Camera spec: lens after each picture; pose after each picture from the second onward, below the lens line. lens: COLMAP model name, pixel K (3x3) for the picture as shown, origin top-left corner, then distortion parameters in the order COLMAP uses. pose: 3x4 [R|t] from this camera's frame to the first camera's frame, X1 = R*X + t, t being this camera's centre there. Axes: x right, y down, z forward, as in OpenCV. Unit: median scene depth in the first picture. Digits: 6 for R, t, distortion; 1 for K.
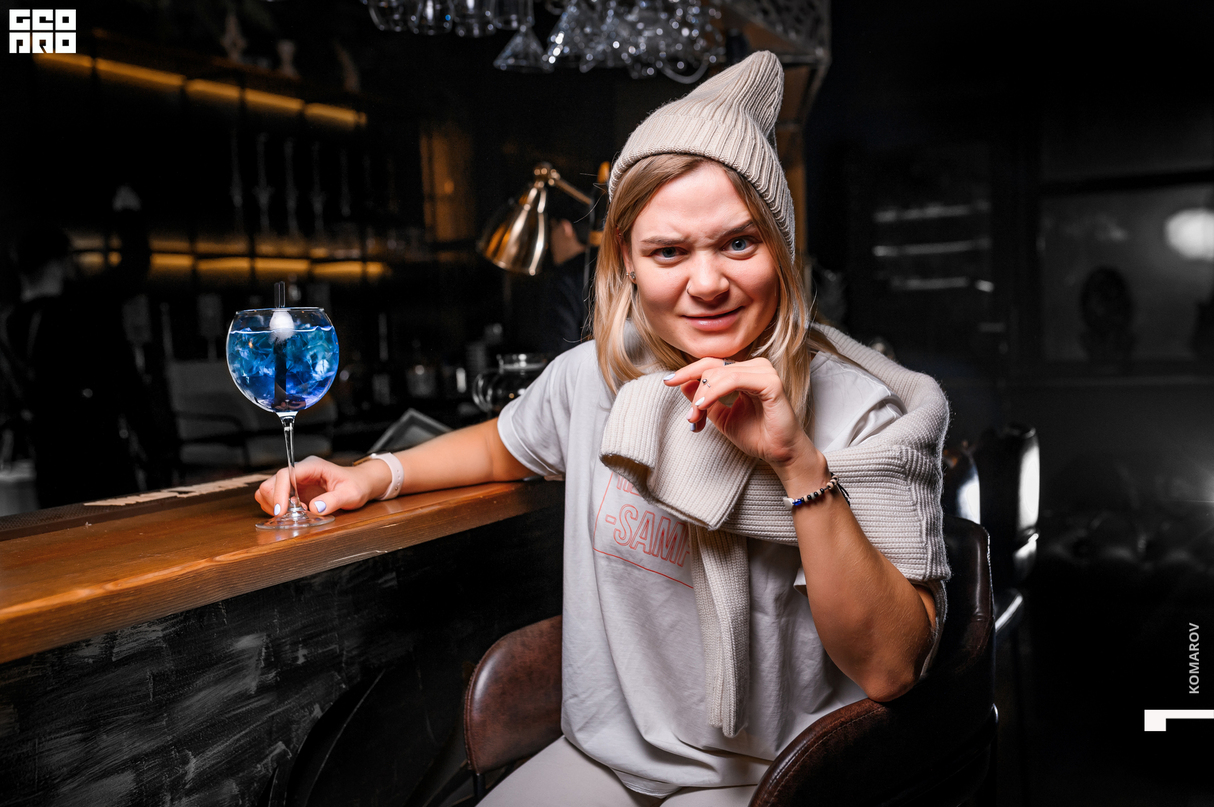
lens RADIAL K [[1201.9, 0, 623.5], [0, 1201.9, 406.6], [0, 0, 1]] dist [-0.001269, 0.003099]
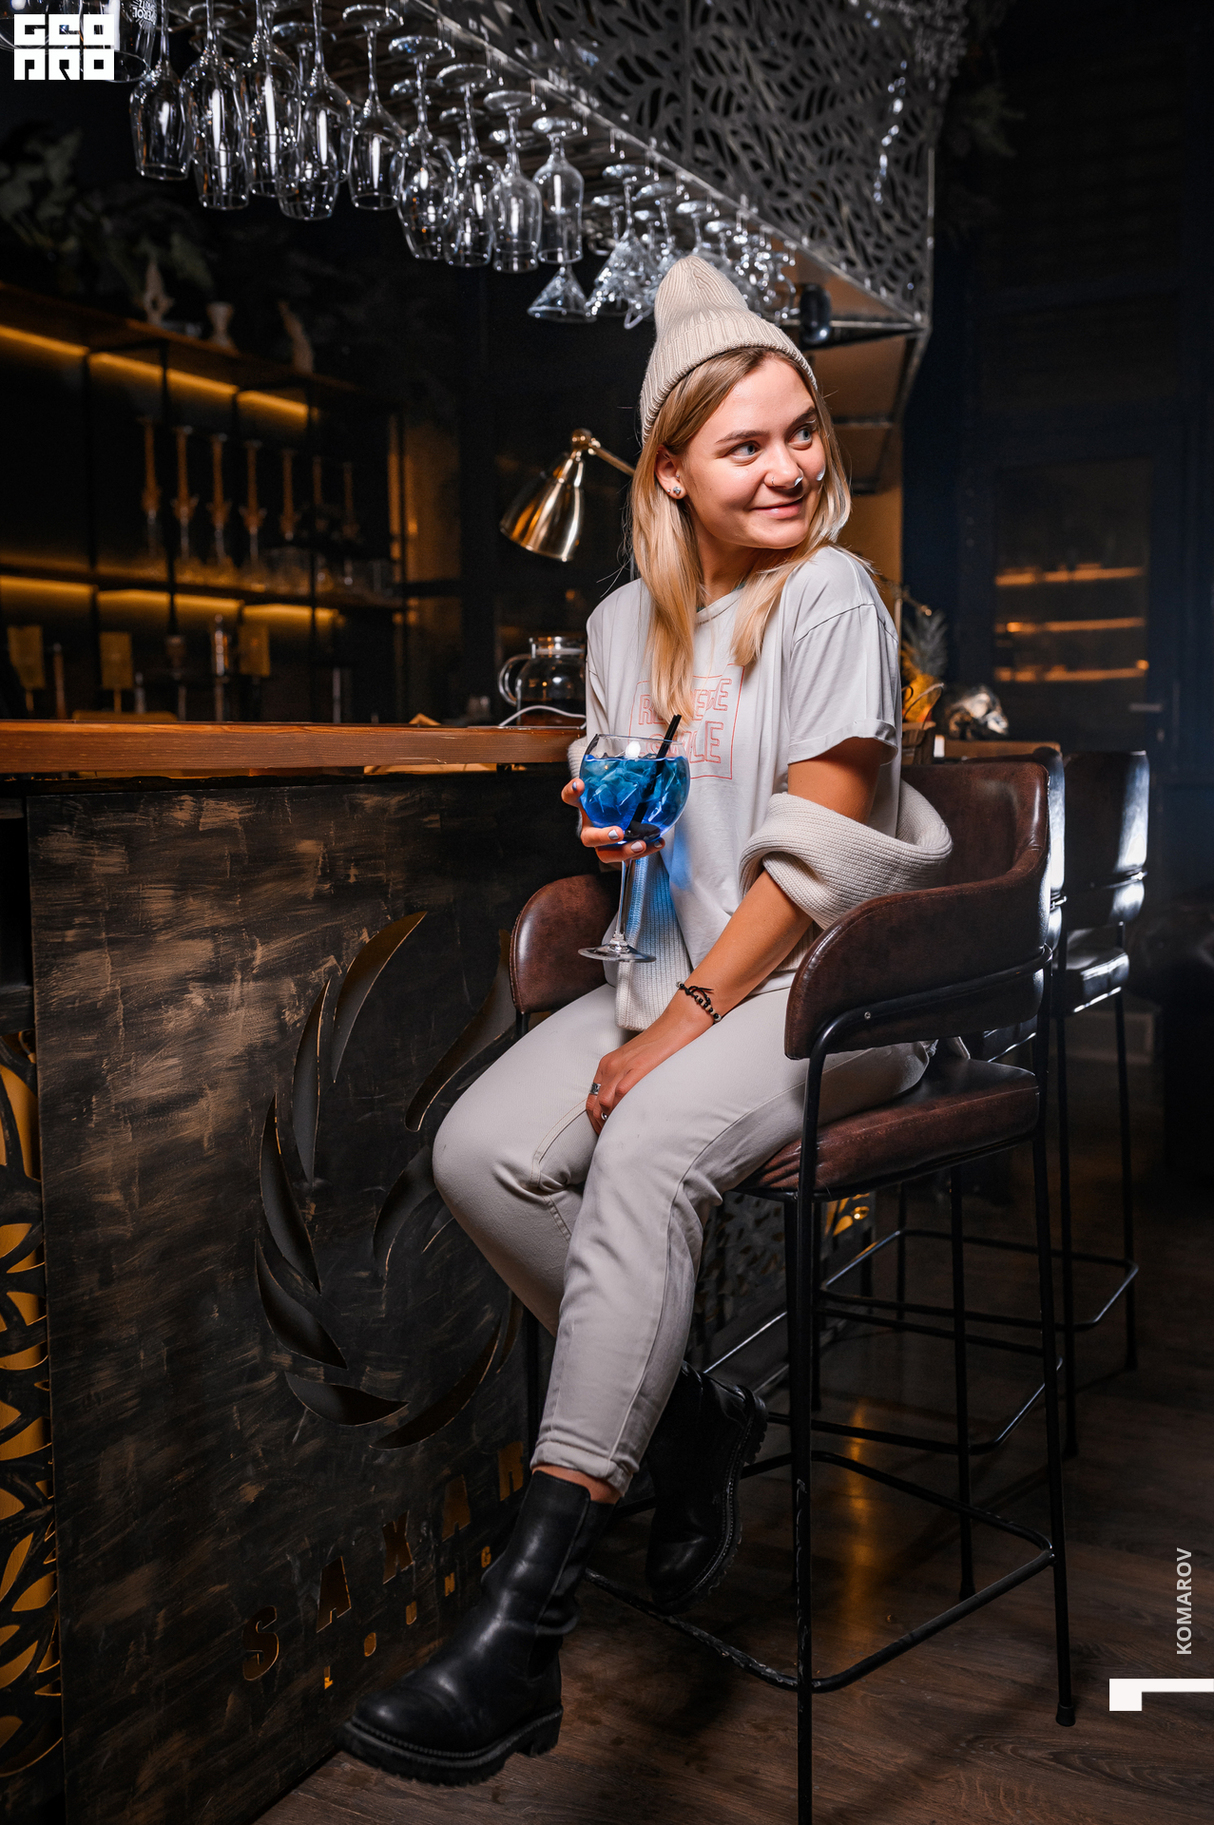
lens RADIAL K [[1755.3, 0, 607.0], [0, 1755.3, 912.5], [0, 0, 1]] dist [-0.000987, -0.009703]
pose [[0.999445, 0.028543, -0.017188, -0.017818], [-0.028151, 0.999347, 0.022659, 0.111924], [0.017823, -0.022163, 0.999595, -0.252454]]
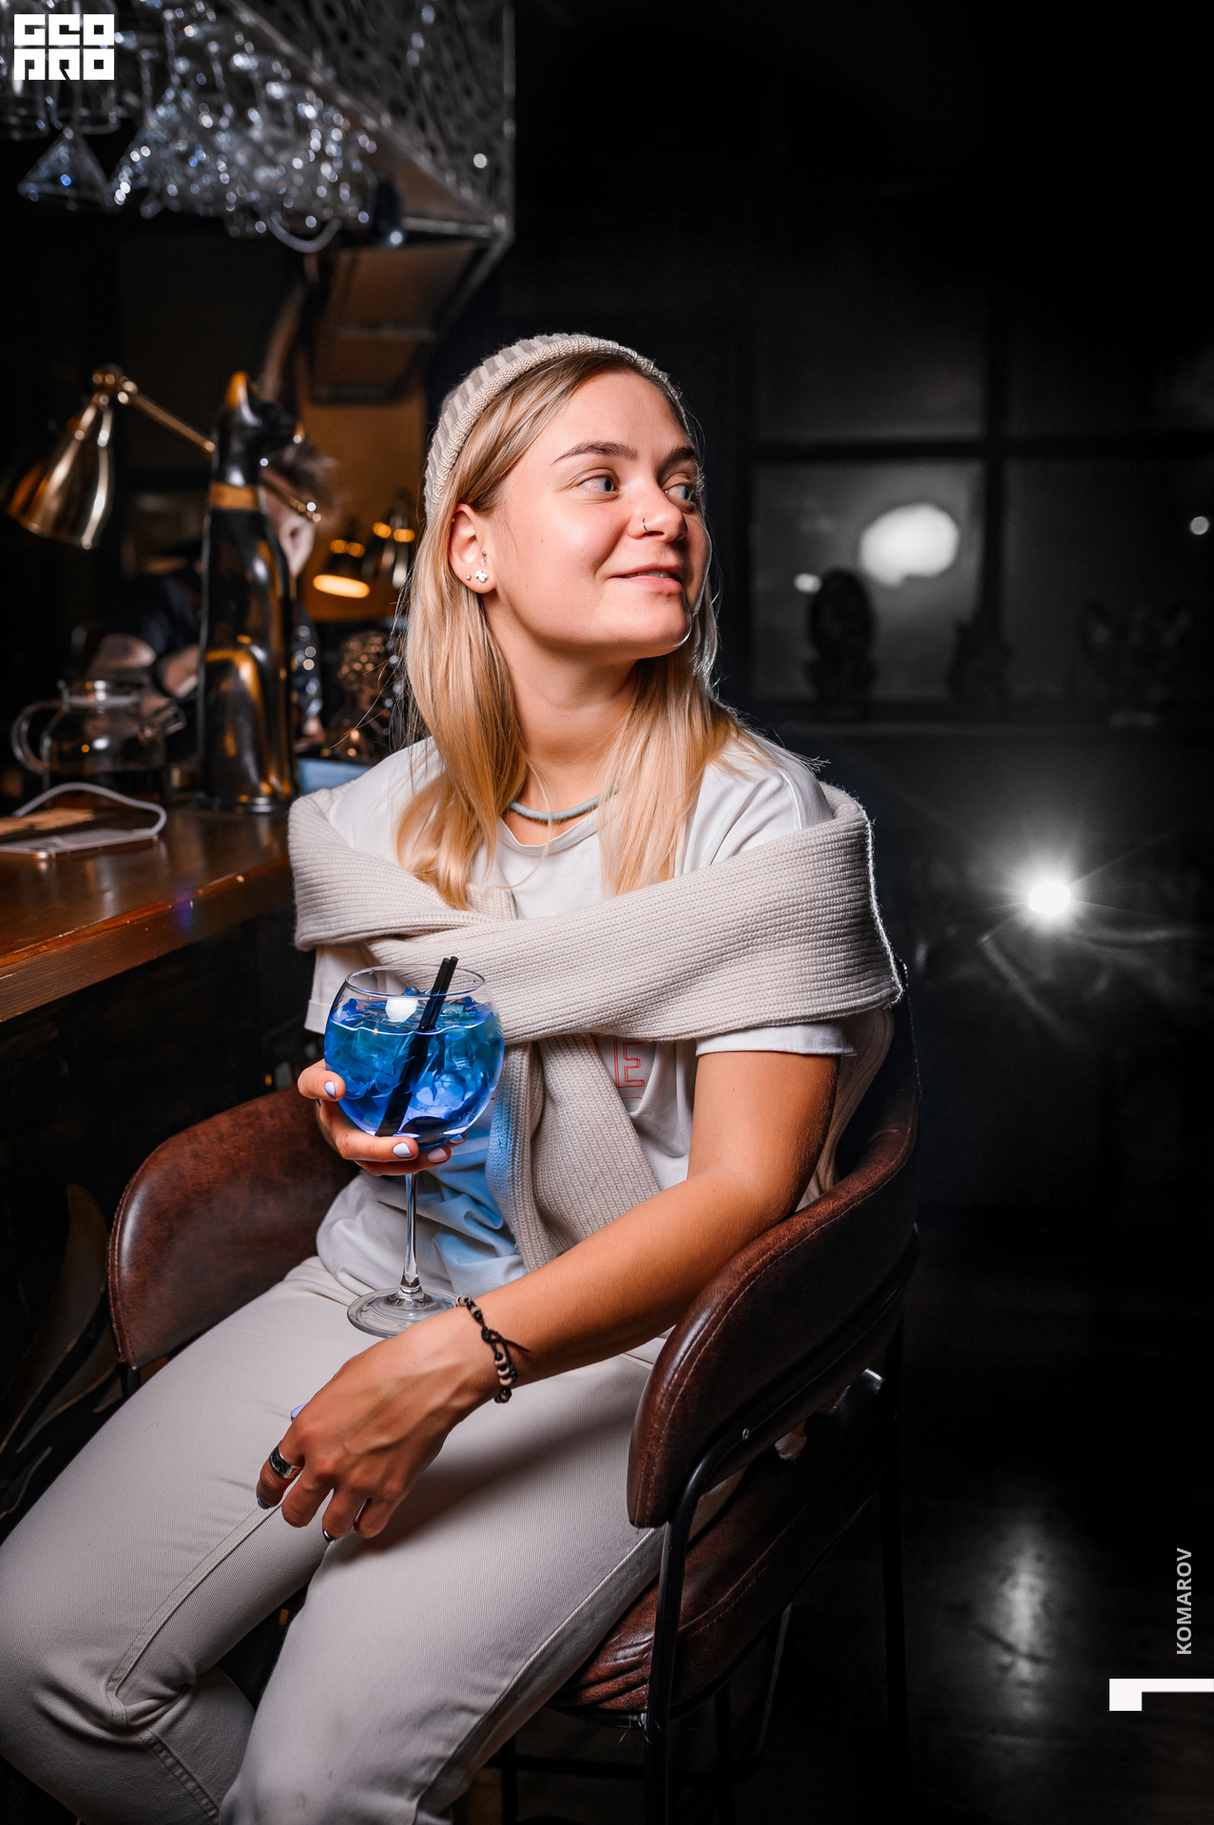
lens RADIAL K [[1755.3, 0, 607.0], [0, 1755.3, 912.5], [0, 0, 1]] dist [-0.000987, -0.009703]
pose [[0.956996, -0.014685, 0.289728, -0.086627], [-0.011574, 0.995990, 0.088712, -0.006896], [-0.289869, -0.088250, 0.952989, 0.050183]]
